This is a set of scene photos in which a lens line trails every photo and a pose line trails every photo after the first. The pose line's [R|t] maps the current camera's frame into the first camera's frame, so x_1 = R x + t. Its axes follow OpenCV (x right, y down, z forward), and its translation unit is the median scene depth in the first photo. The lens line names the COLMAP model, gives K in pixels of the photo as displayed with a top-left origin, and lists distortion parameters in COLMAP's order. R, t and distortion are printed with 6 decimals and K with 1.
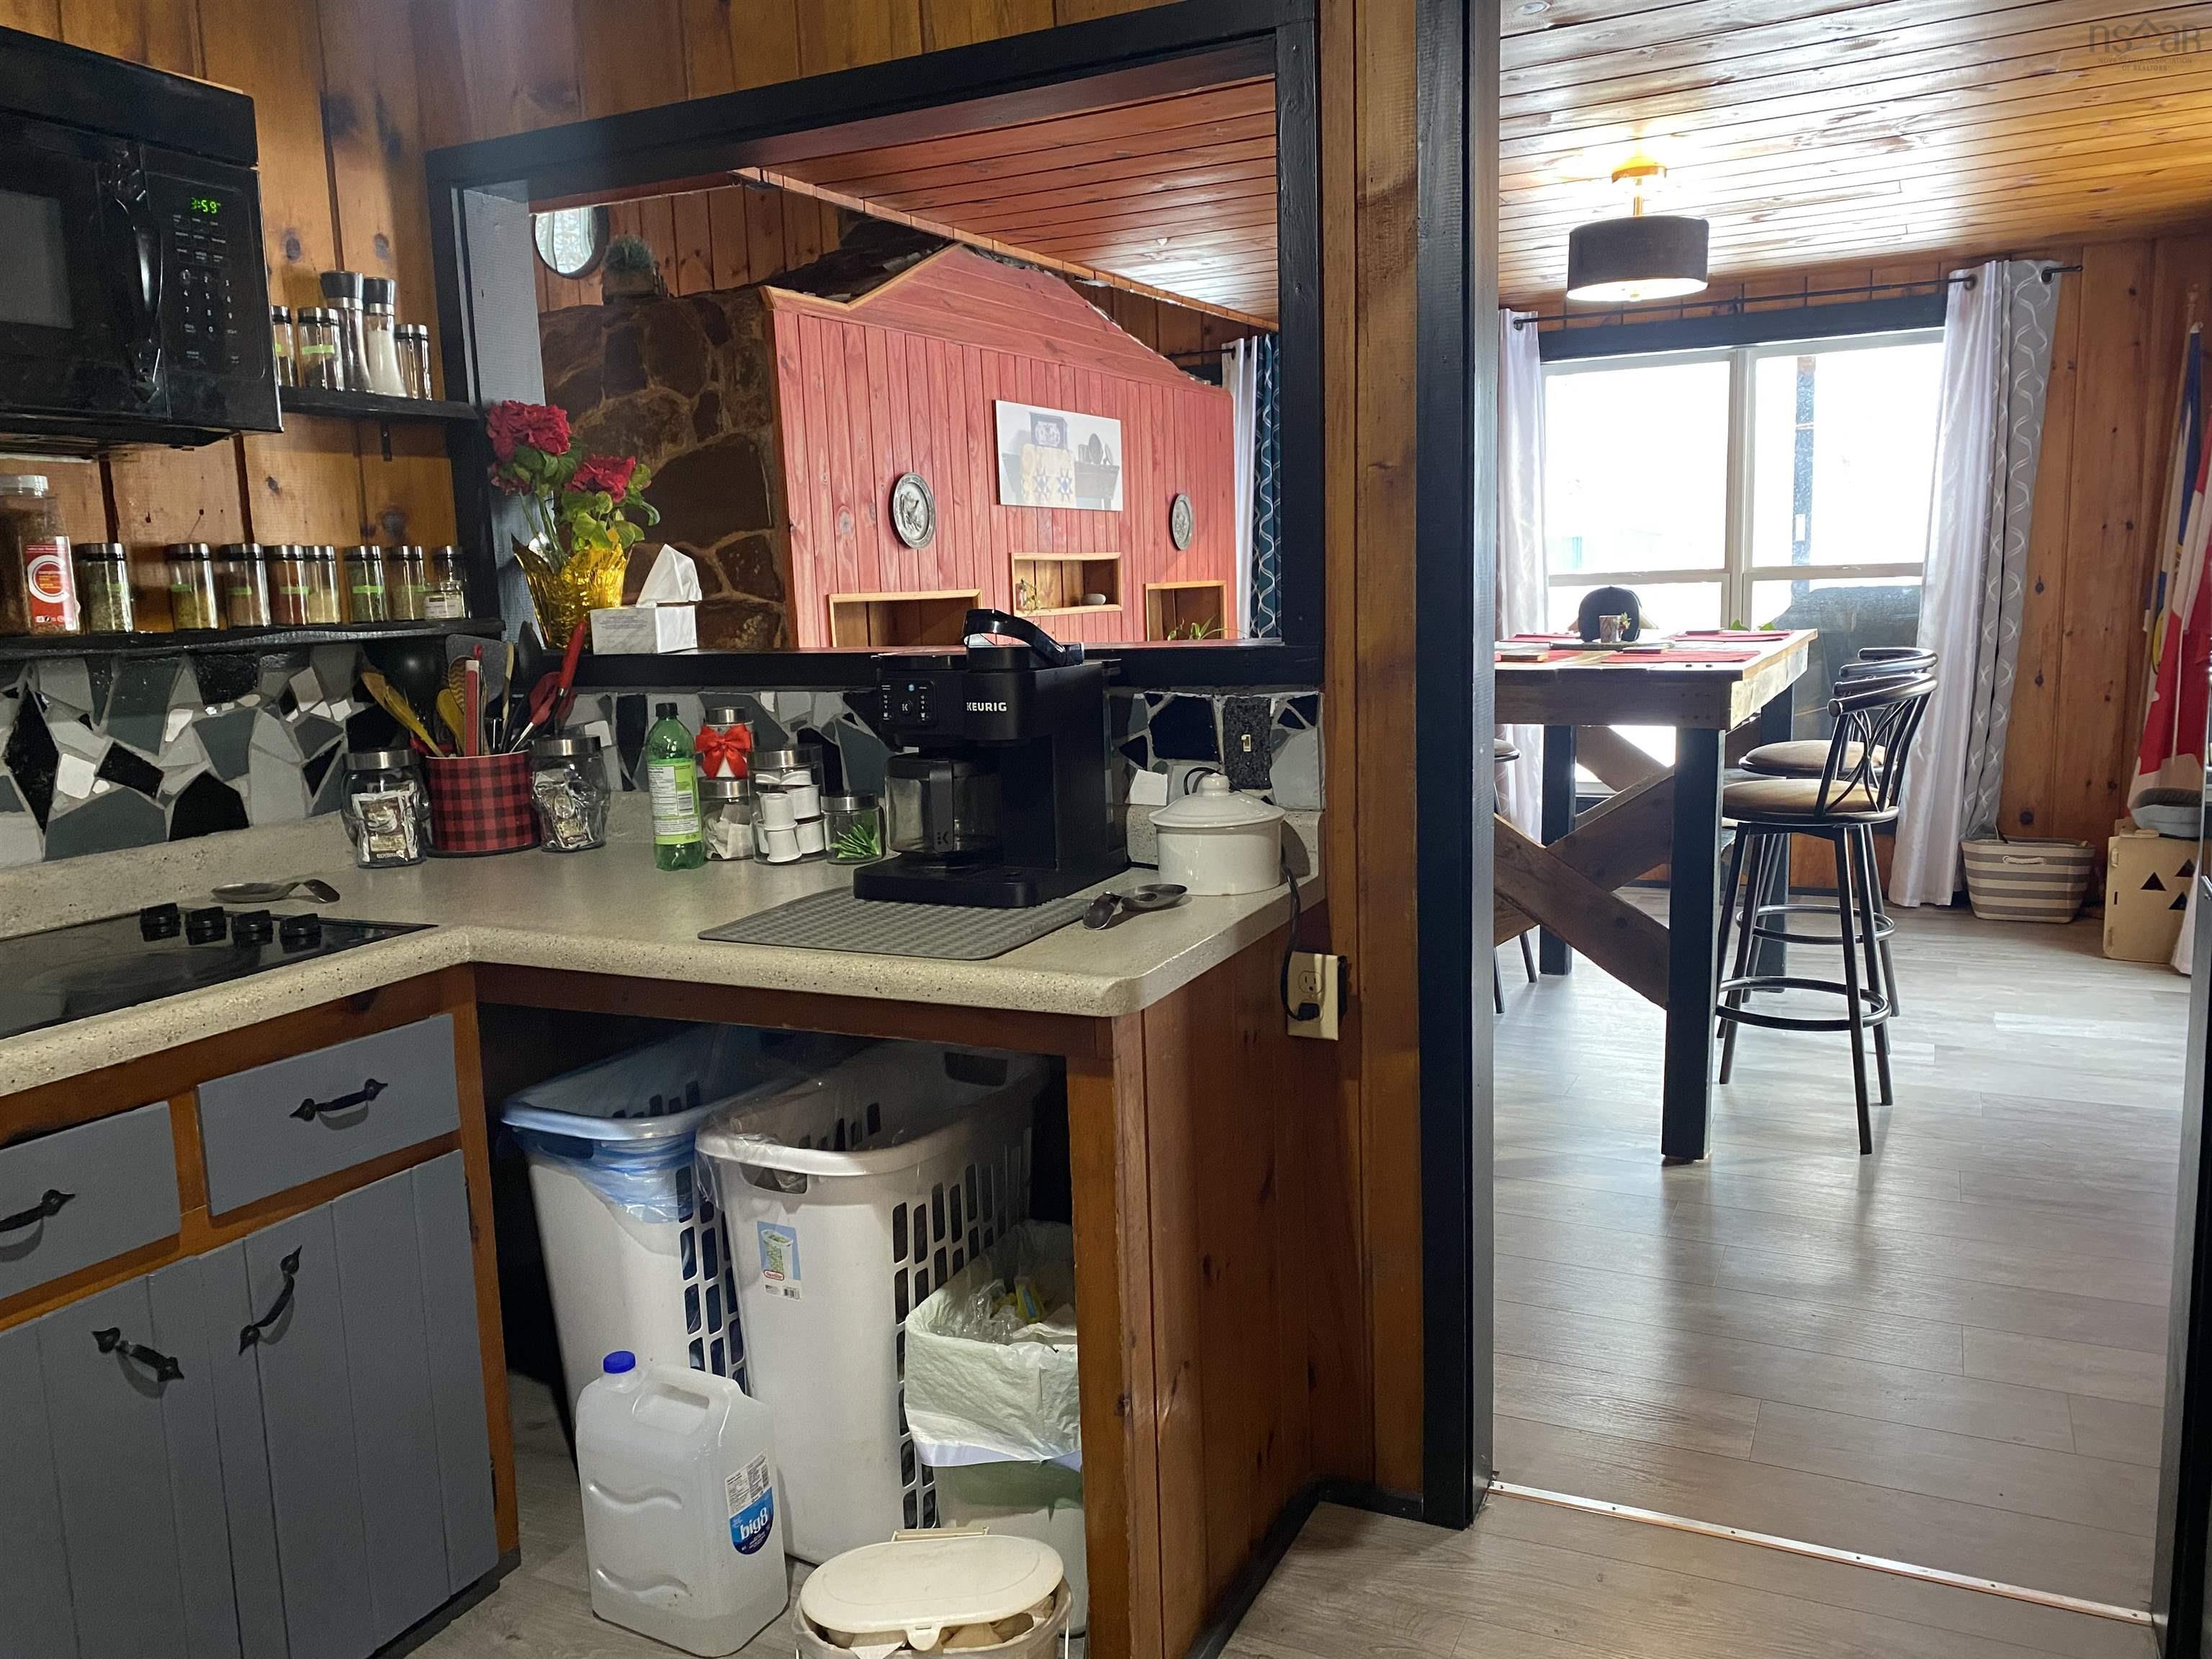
lens RADIAL K [[1720.6, 0, 1090.8], [0, 1720.6, 852.1], [0, 0, 1]] dist [0.037346, -0.026466]
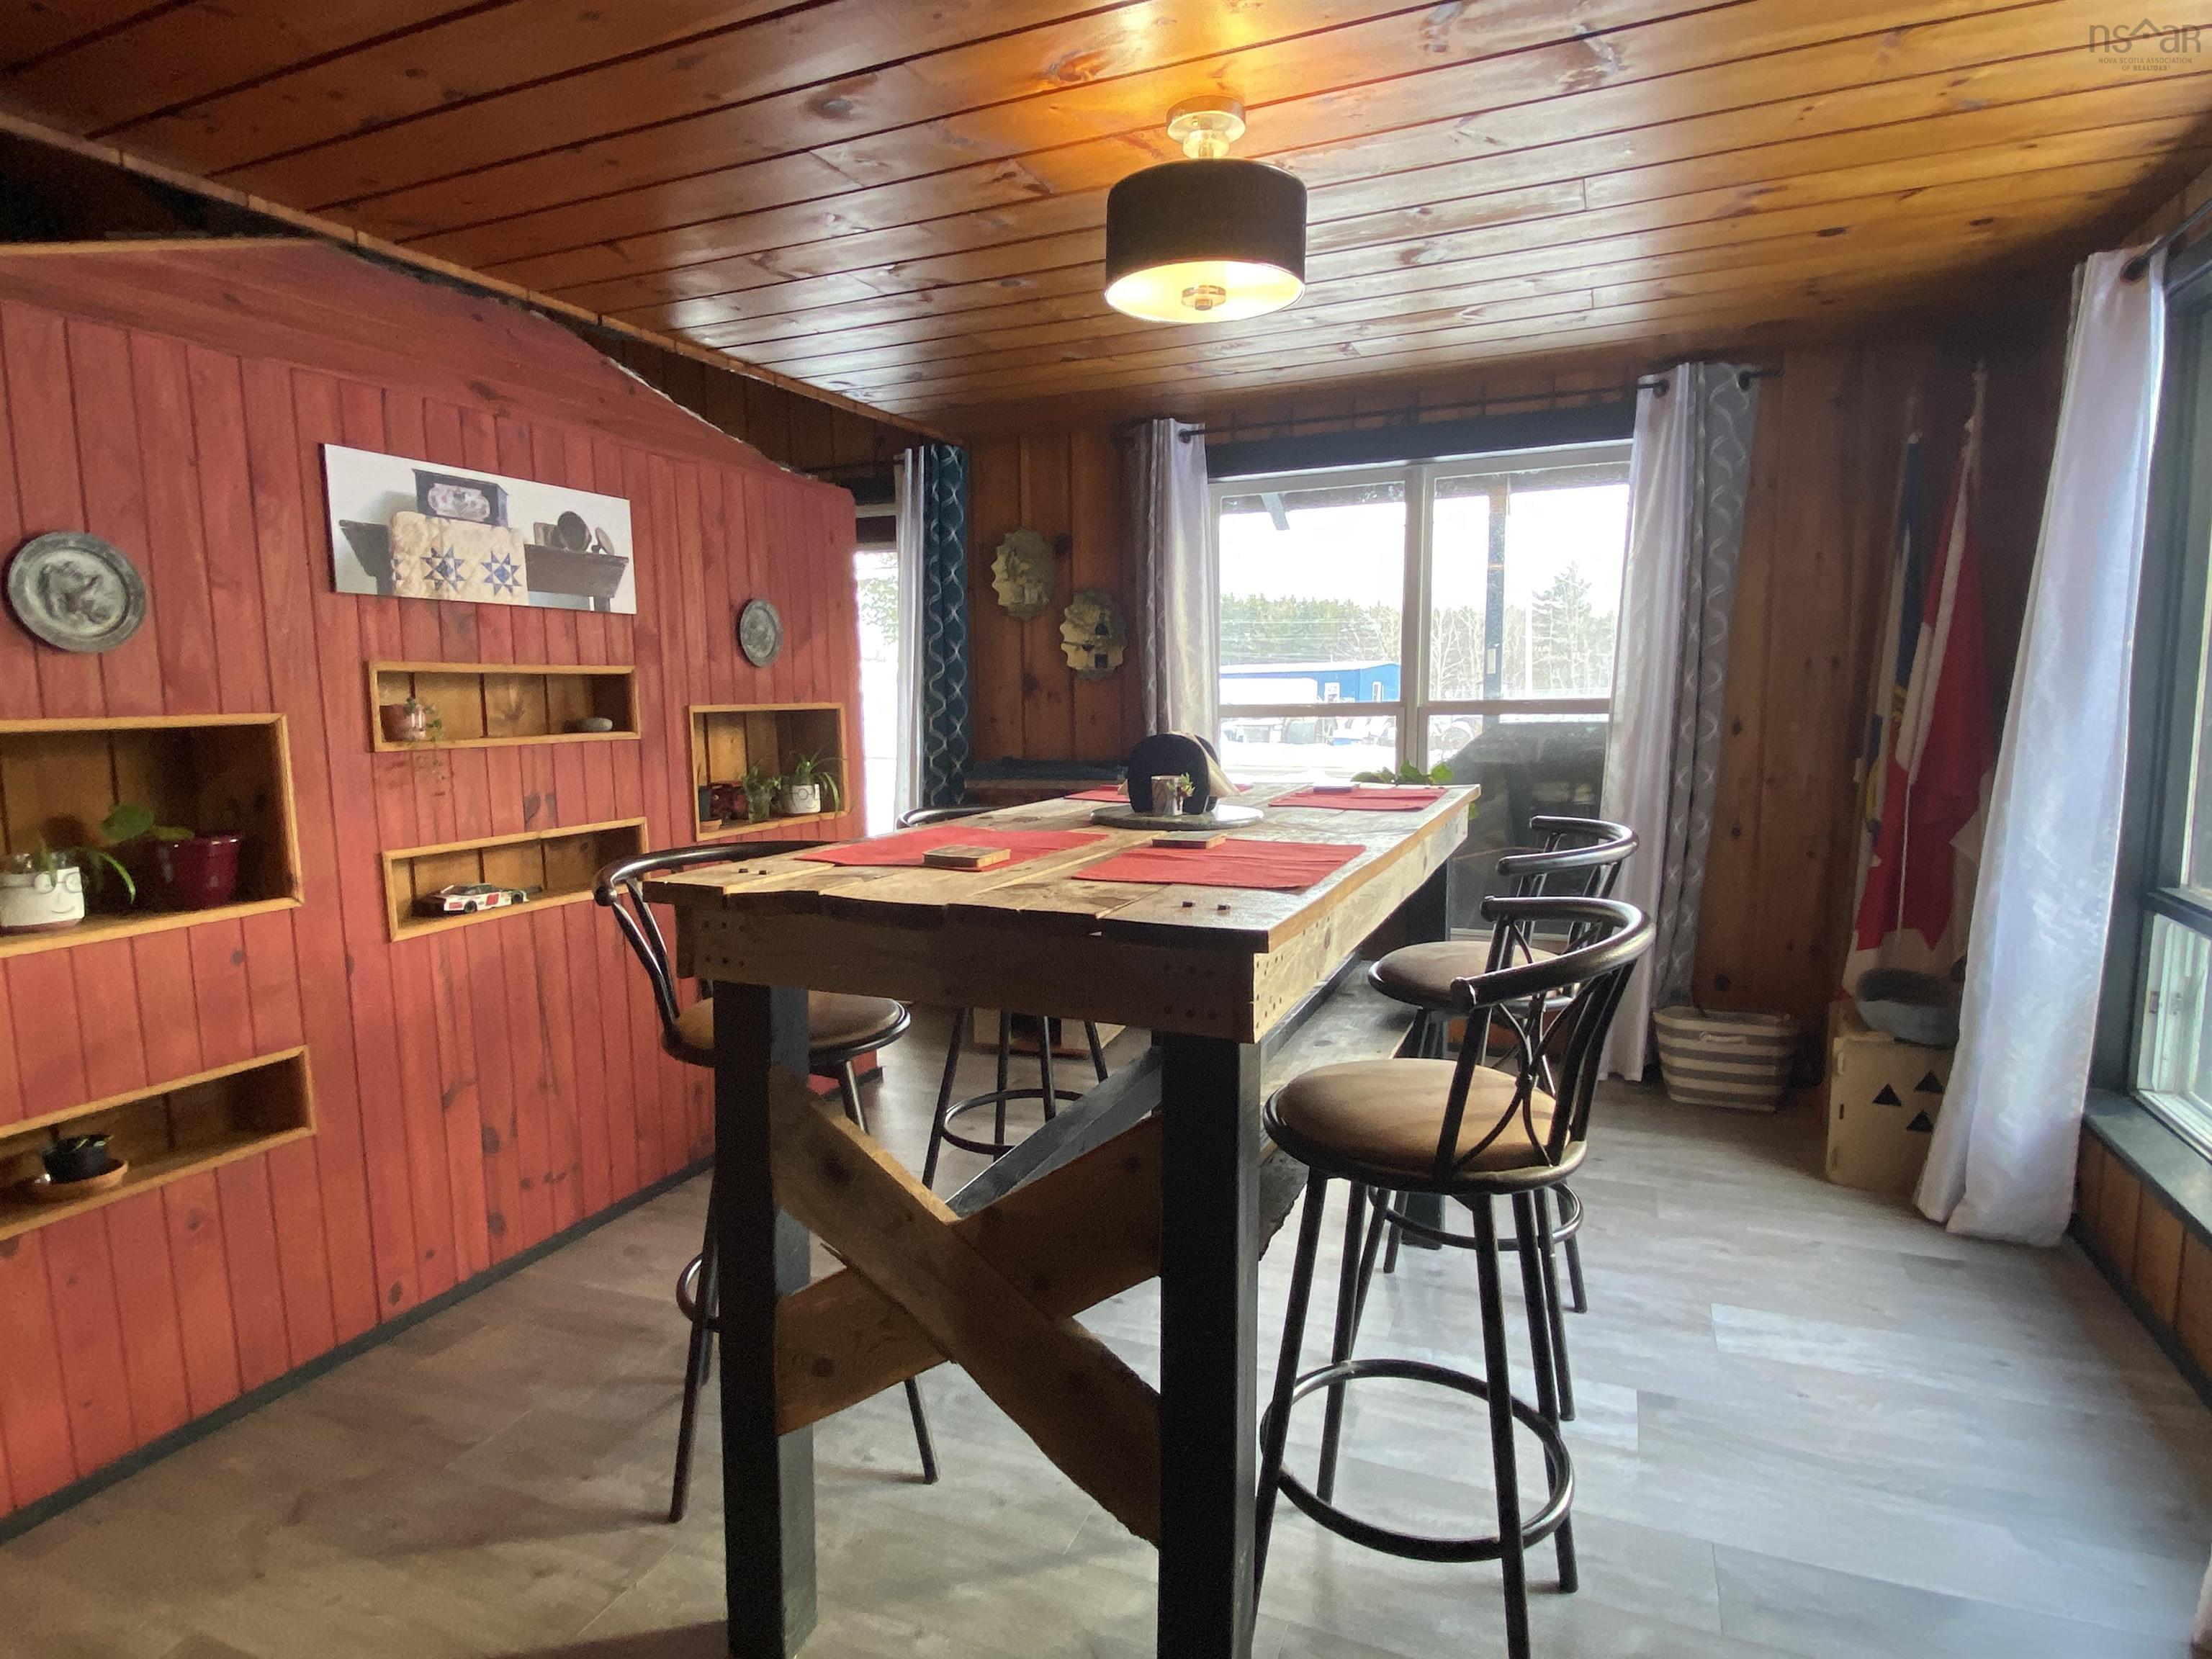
lens RADIAL K [[1186.1, 0, 1102.8], [0, 1186.1, 847.5], [0, 0, 1]] dist [0.029378, -0.030489]
pose [[0.998507, 0.011889, 0.053323, 0.190056], [-0.010379, 0.999540, -0.028501, -0.071654], [-0.053637, 0.027904, 0.998171, 0.410020]]
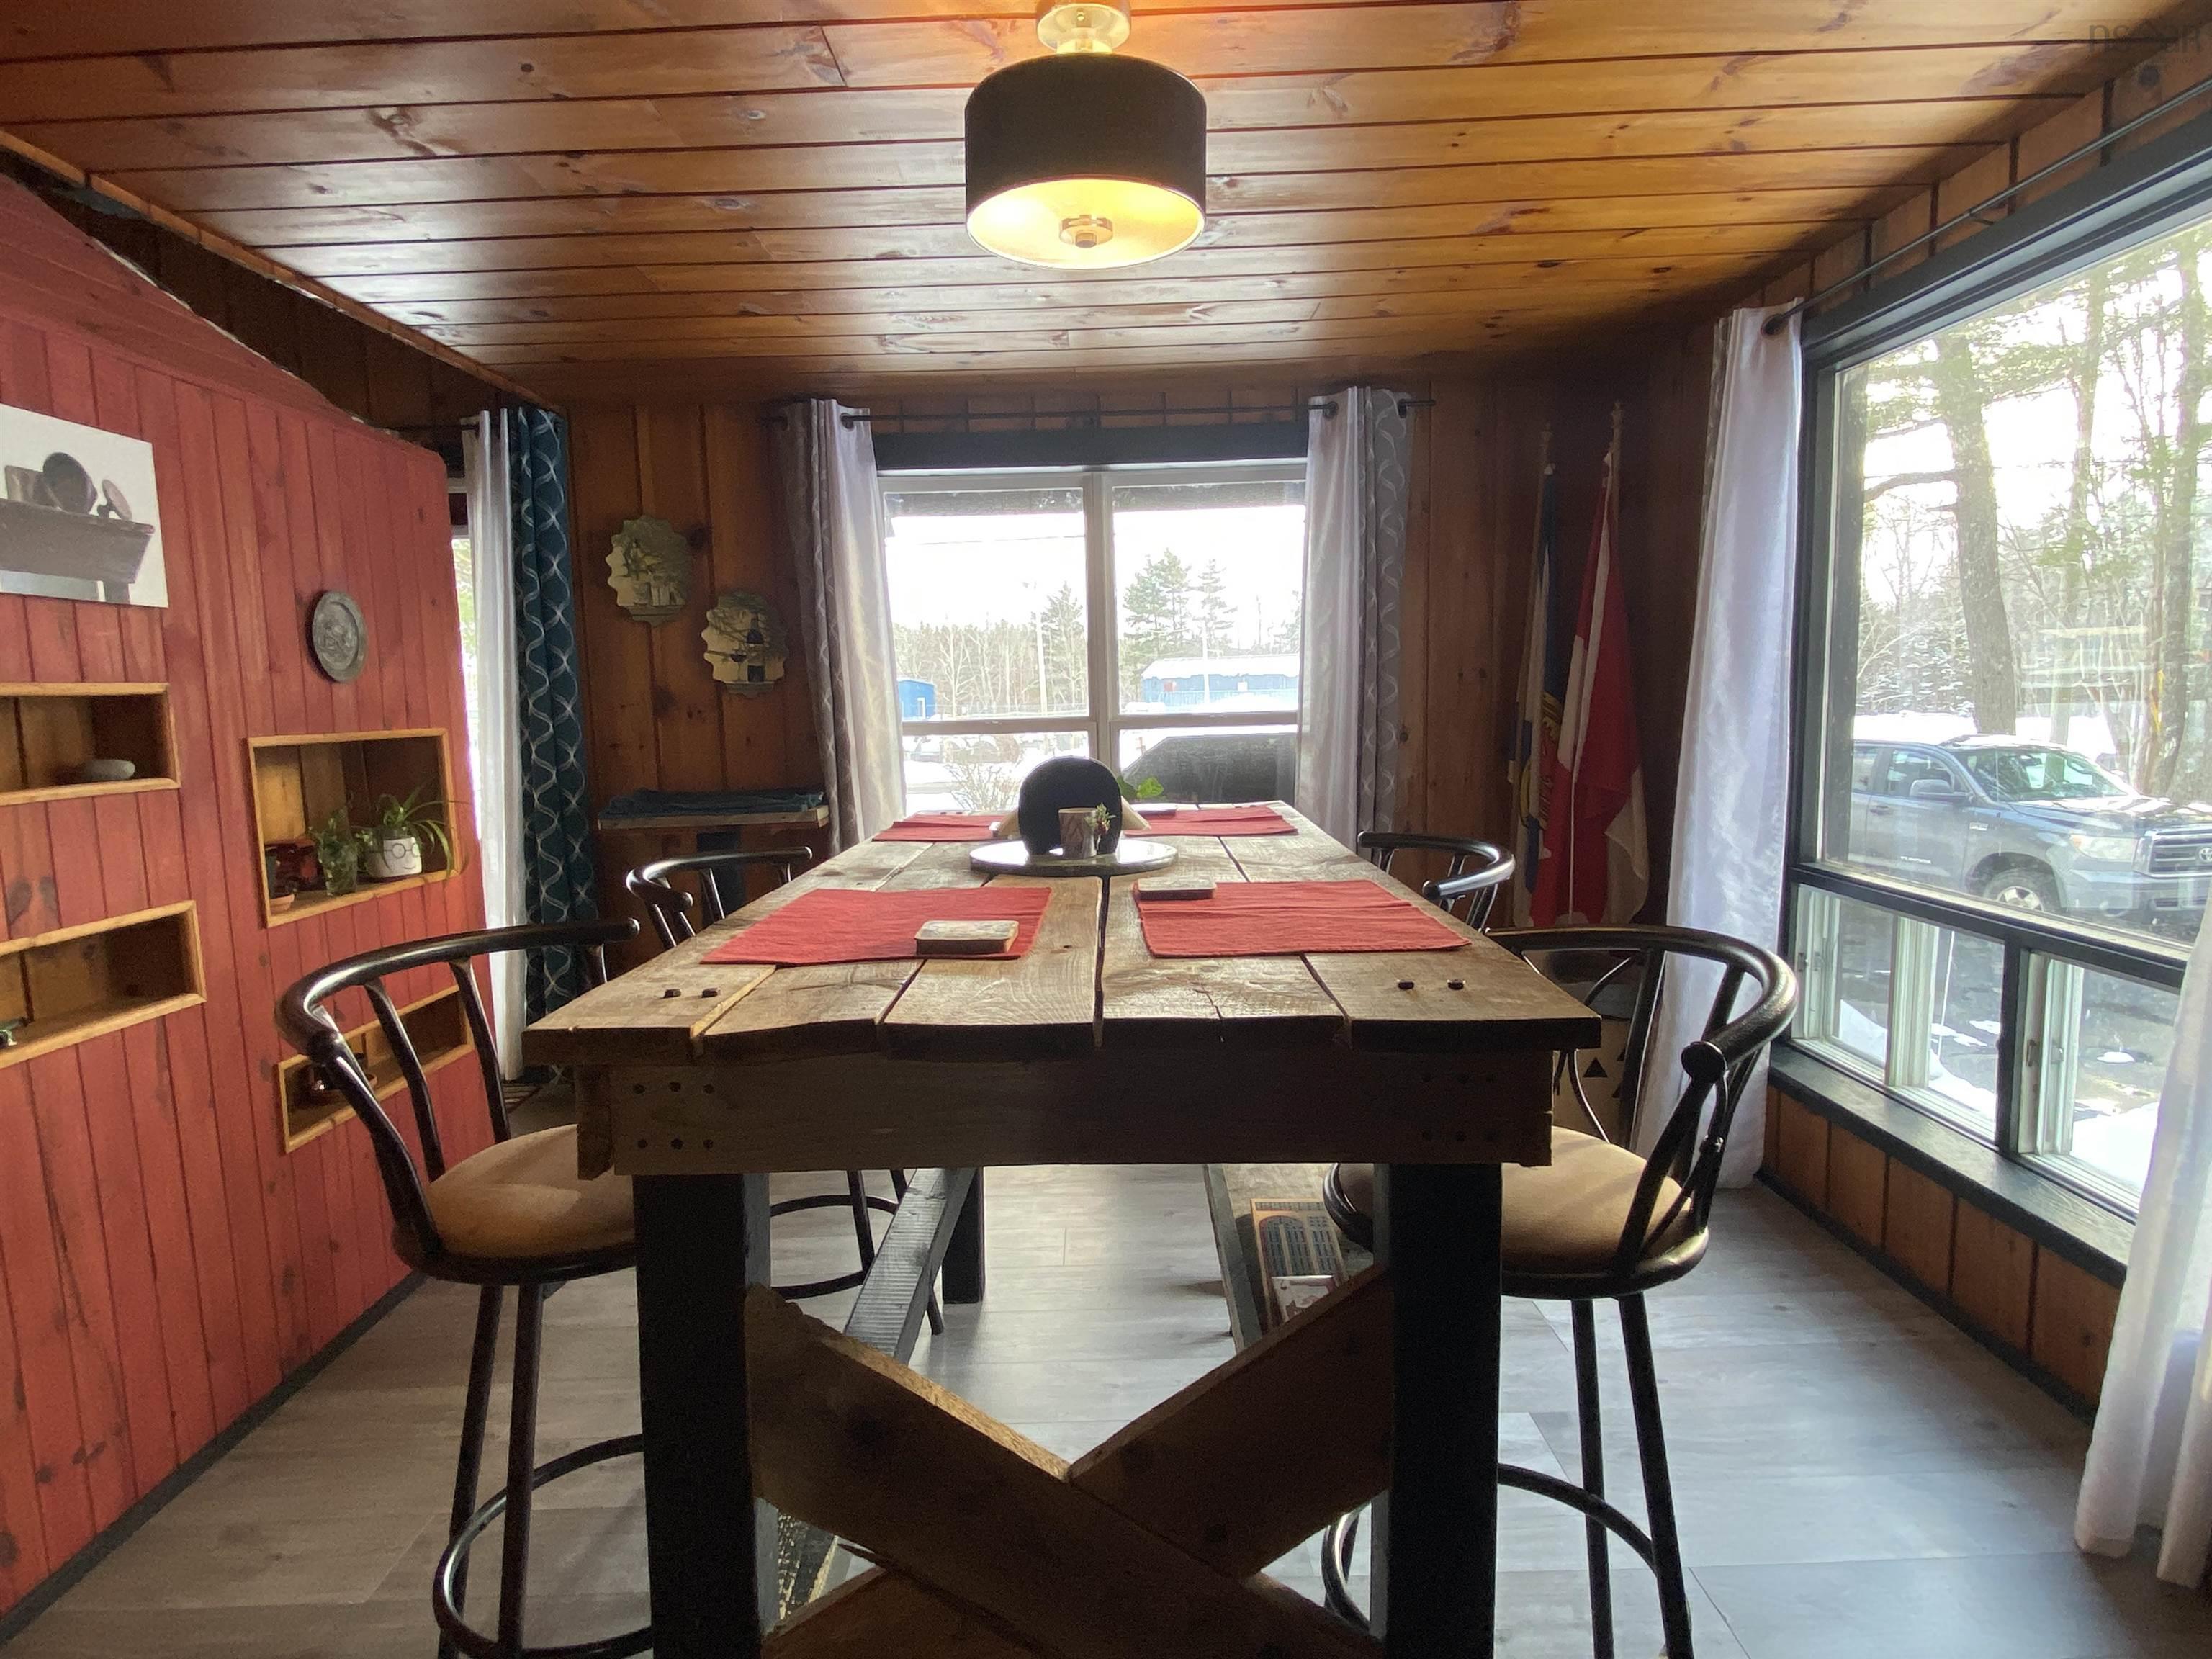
lens RADIAL K [[1186.1, 0, 1087.2], [0, 1186.1, 845.7], [0, 0, 1]] dist [0.029378, -0.030489]
pose [[0.902058, -0.045493, 0.429210, 0.107235], [0.065645, 0.997322, -0.032255, -0.084701], [-0.426593, 0.057272, 0.902628, 0.497503]]
